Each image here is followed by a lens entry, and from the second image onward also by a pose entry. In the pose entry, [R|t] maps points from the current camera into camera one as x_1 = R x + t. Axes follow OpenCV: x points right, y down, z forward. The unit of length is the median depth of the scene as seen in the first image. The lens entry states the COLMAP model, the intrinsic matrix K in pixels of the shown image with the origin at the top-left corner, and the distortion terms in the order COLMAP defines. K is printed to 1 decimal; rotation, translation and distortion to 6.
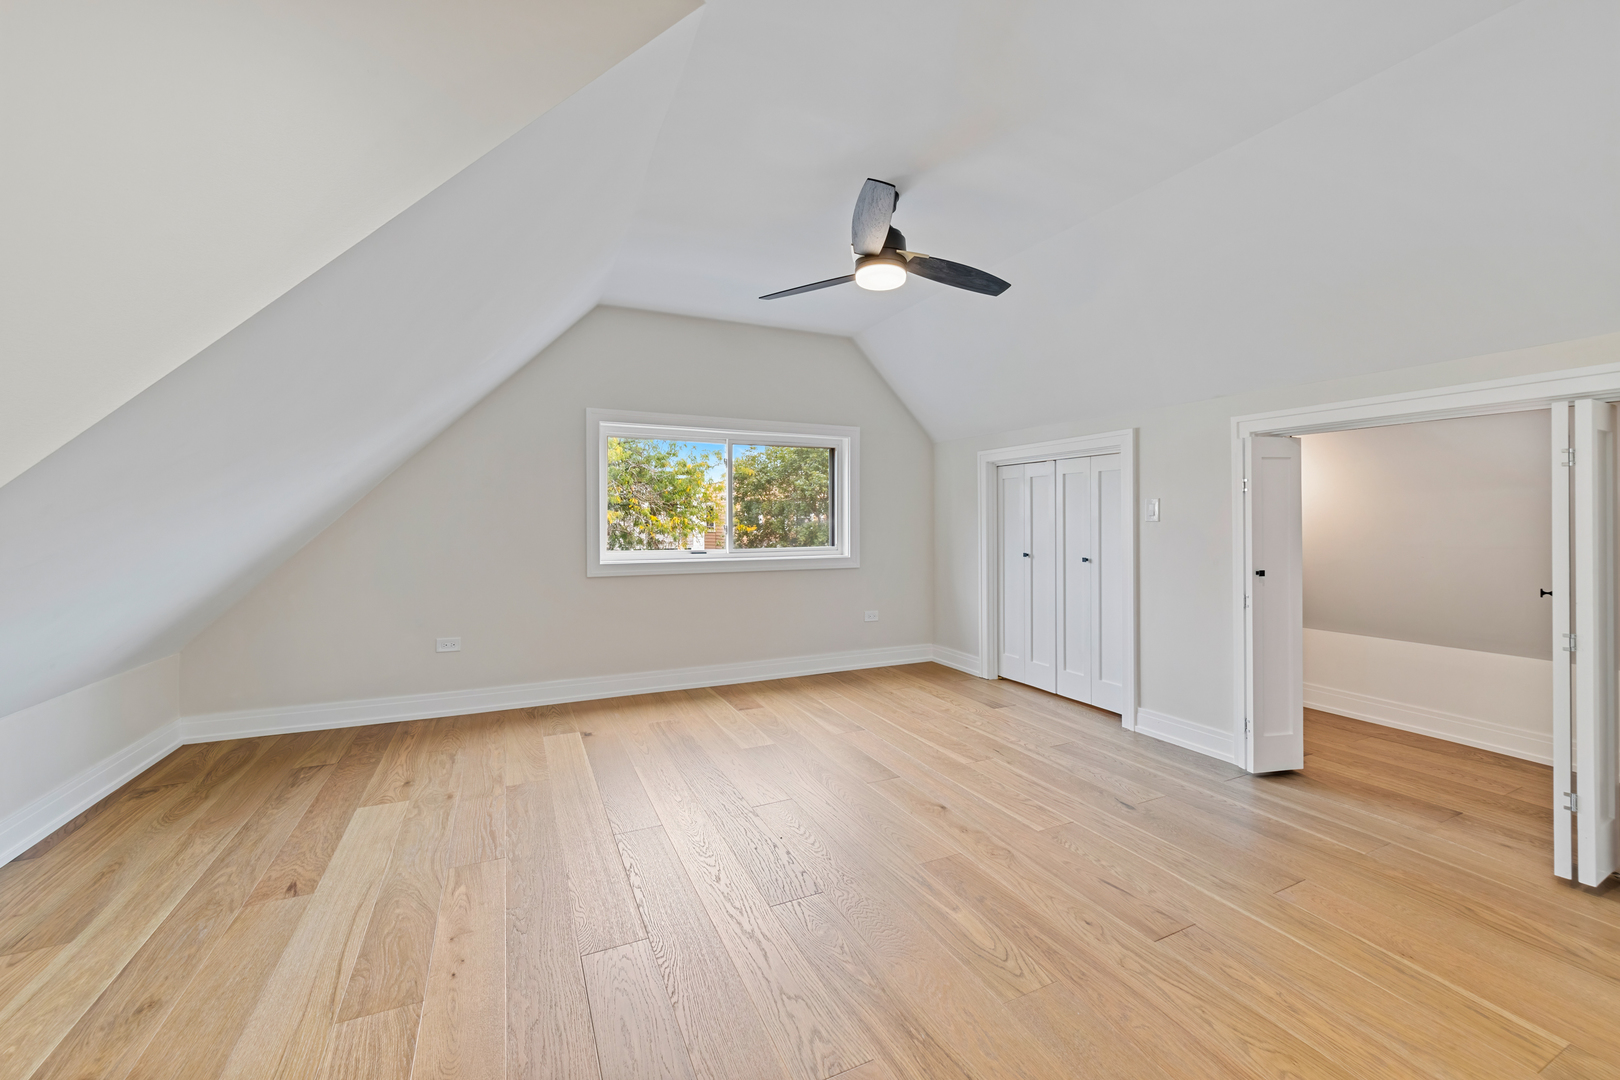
lens RADIAL K [[637.0, 0, 807.1], [0, 637.0, 514.7], [0, 0, 1]] dist [-0.009160, 0.000056]
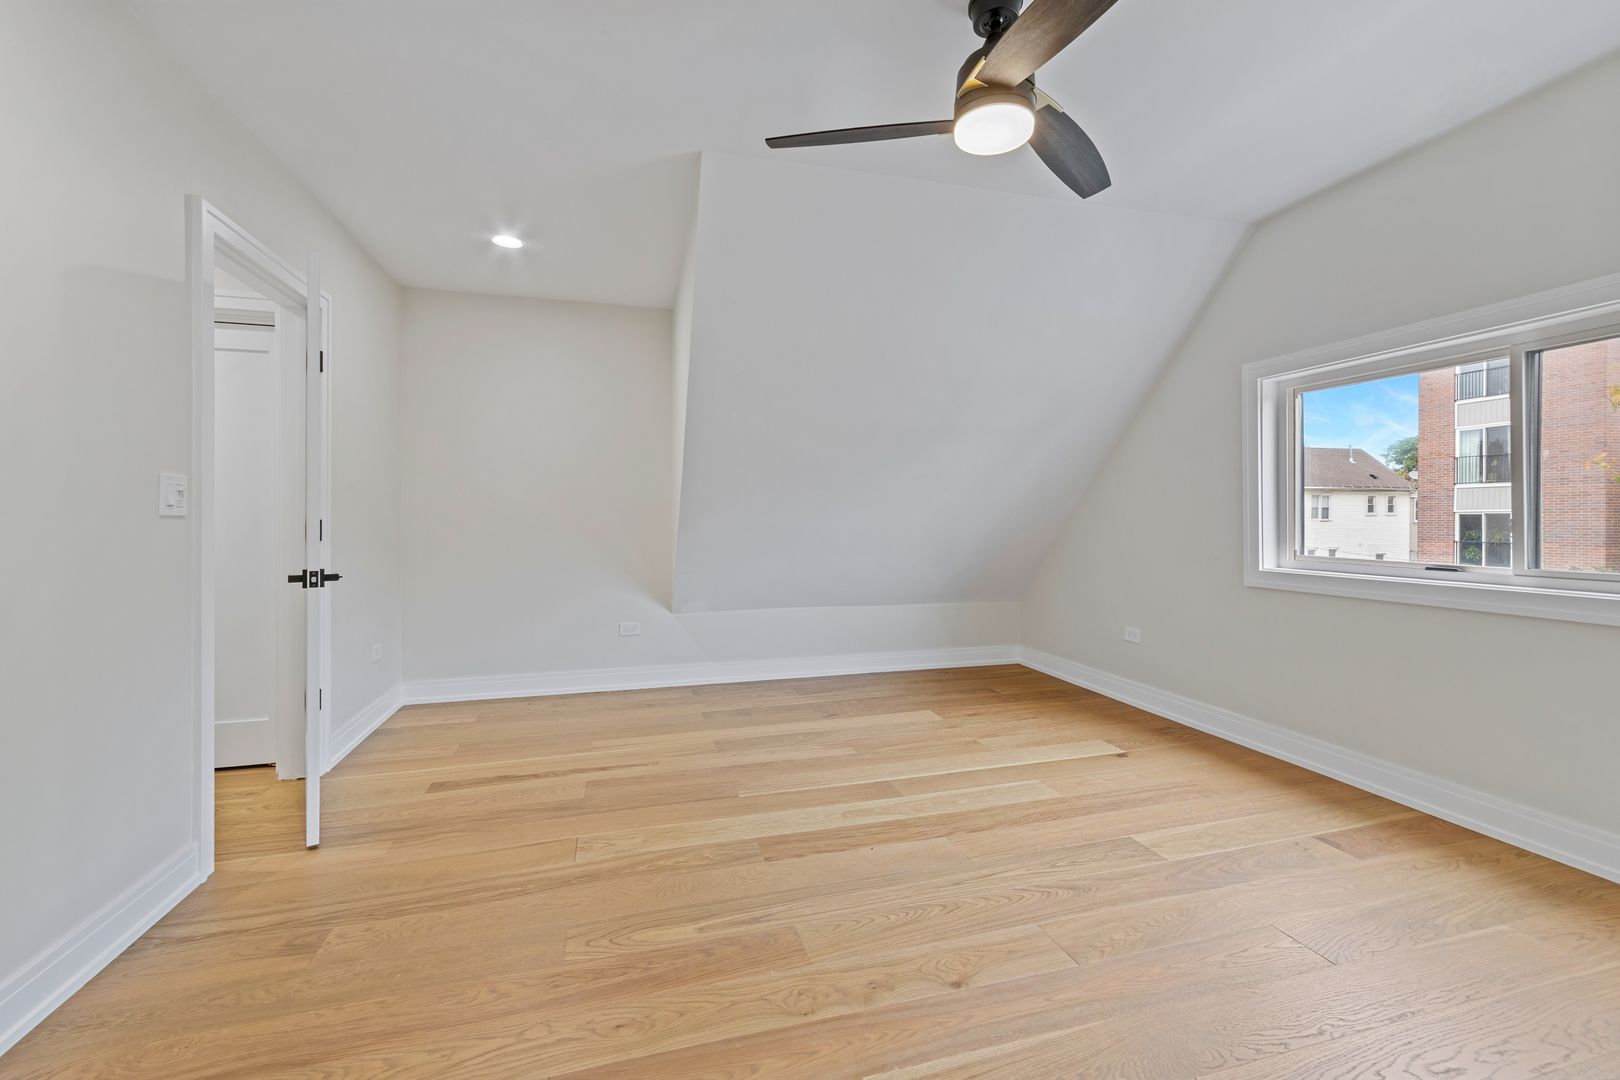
lens RADIAL K [[691.1, 0, 811.0], [0, 691.1, 515.1], [0, 0, 1]] dist [0.000857, -0.000064]
pose [[-0.161431, -0.004318, -0.986875, 1.283949], [0.004583, 0.999976, -0.005125, 0.036311], [0.986873, -0.005351, -0.161407, 1.426659]]
